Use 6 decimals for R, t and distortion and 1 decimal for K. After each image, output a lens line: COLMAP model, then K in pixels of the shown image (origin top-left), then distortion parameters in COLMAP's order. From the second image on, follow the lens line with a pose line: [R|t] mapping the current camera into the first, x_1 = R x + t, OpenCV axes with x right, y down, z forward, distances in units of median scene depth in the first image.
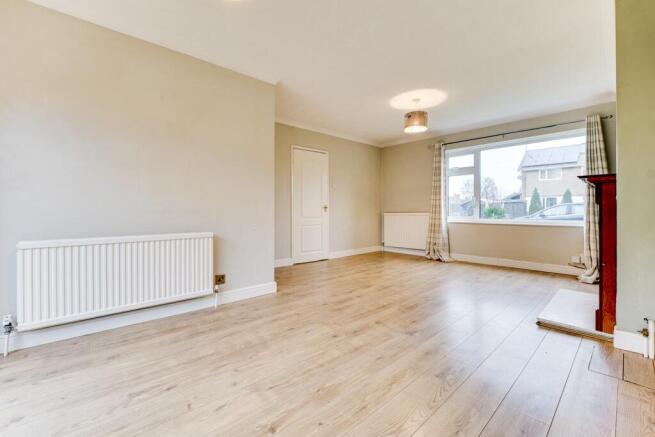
lens RADIAL K [[278.1, 0, 327.5], [0, 278.1, 212.6], [0, 0, 1]] dist [-0.001669, 0.000074]
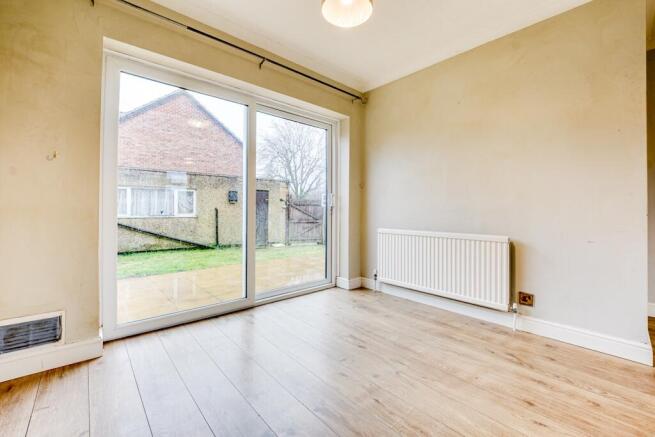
lens RADIAL K [[274.5, 0, 329.1], [0, 274.5, 207.9], [0, 0, 1]] dist [-0.017302, 0.002643]
pose [[-0.010431, -0.017098, -0.999799, 0.497190], [-0.010314, 0.999802, -0.016991, 0.006611], [0.999892, 0.010135, -0.010605, 0.592305]]
